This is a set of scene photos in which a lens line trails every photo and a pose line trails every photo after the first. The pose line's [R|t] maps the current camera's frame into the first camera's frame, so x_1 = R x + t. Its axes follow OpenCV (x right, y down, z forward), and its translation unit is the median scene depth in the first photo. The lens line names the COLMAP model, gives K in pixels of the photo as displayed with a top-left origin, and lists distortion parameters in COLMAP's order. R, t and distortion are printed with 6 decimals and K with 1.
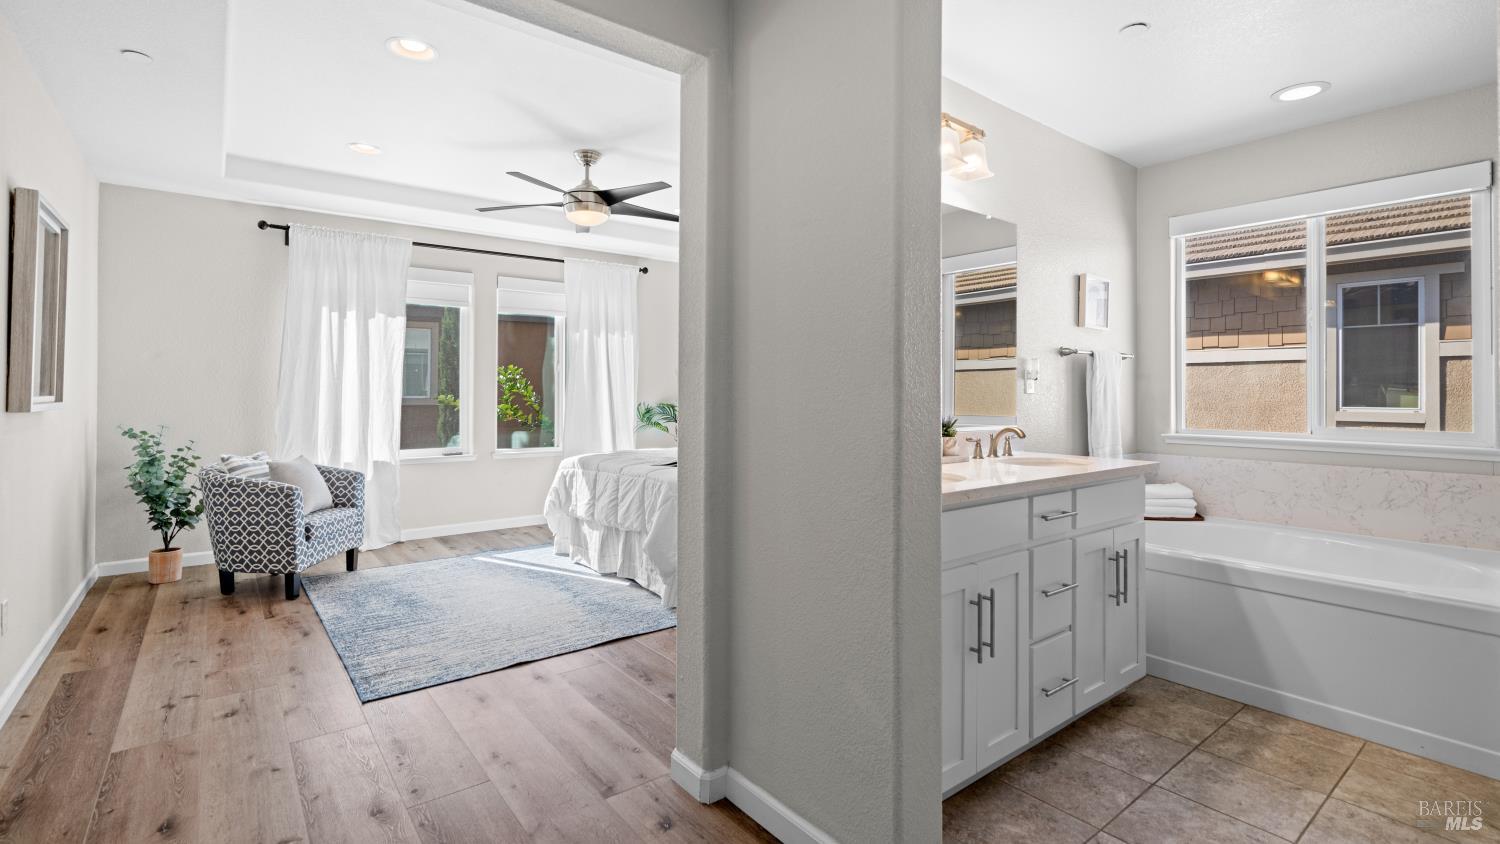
lens RADIAL K [[675.5, 0, 745.2], [0, 675.5, 382.8], [0, 0, 1]] dist [-0.000634, -0.000288]
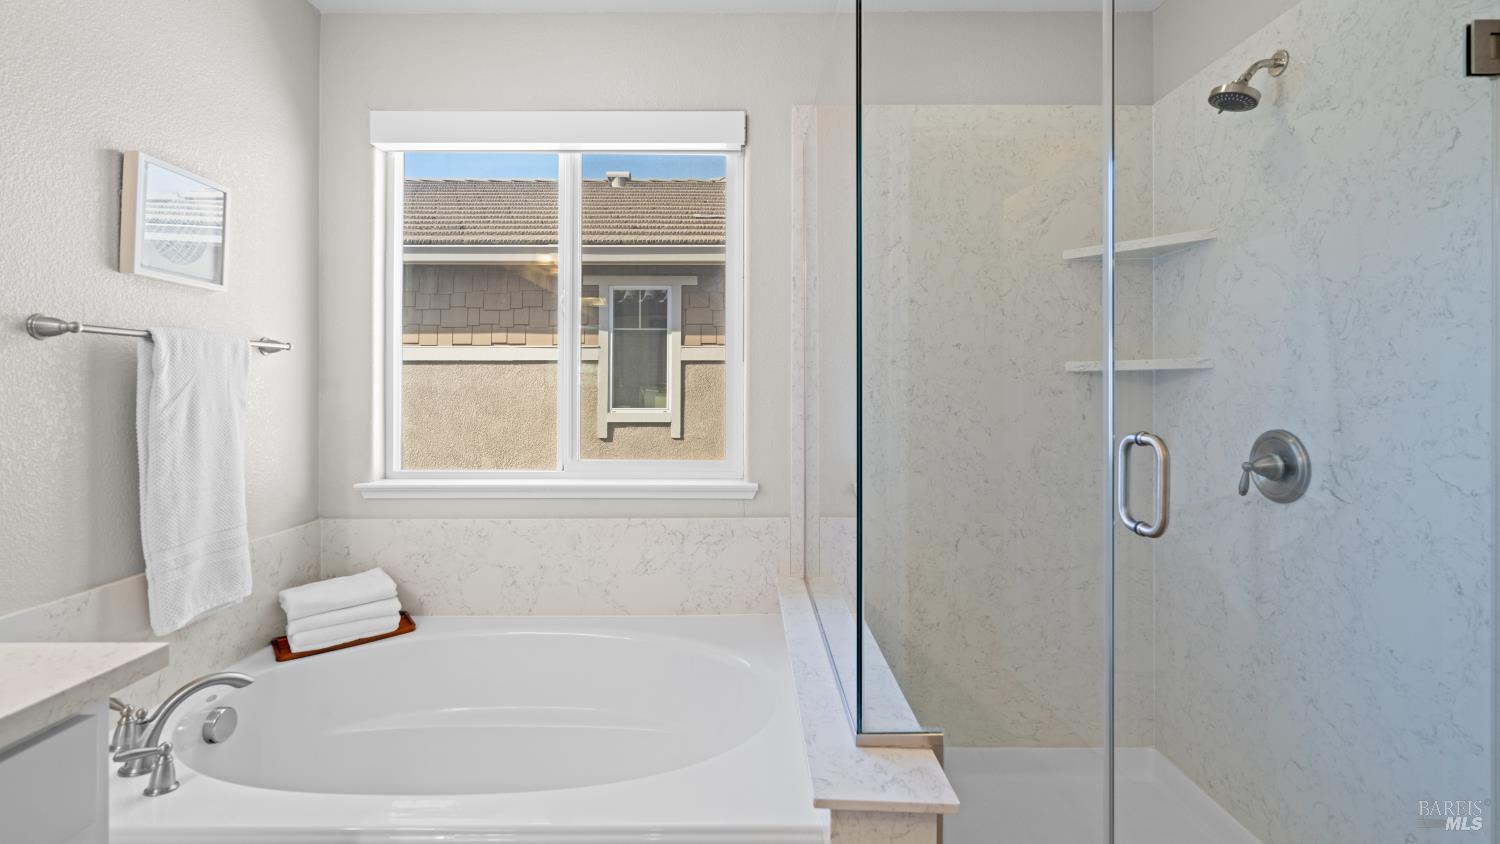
lens RADIAL K [[683.2, 0, 746.9], [0, 683.2, 383.4], [0, 0, 1]] dist [0.002617, 0.001376]
pose [[0.616064, -0.000240, 0.787696, 0.395080], [-0.007617, 0.999951, 0.006262, -0.017461], [-0.787659, -0.009857, 0.616033, 0.413908]]
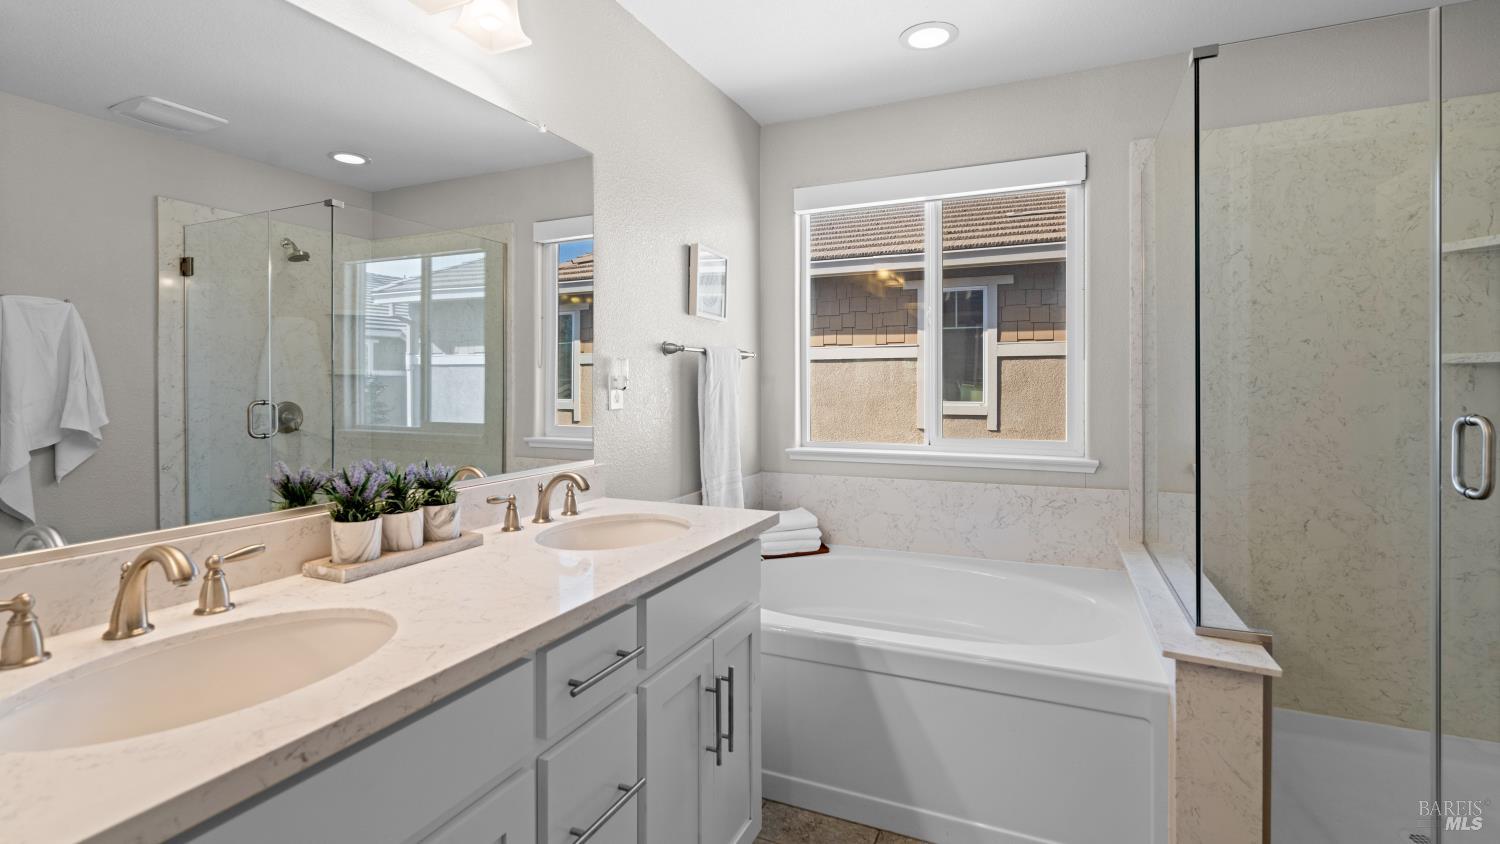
lens RADIAL K [[683.2, 0, 746.9], [0, 683.2, 383.4], [0, 0, 1]] dist [0.002617, 0.001376]
pose [[0.884138, -0.007618, 0.467163, 0.198161], [0.001160, 0.999900, 0.014110, -0.018055], [-0.467224, -0.011933, 0.884058, 0.305314]]
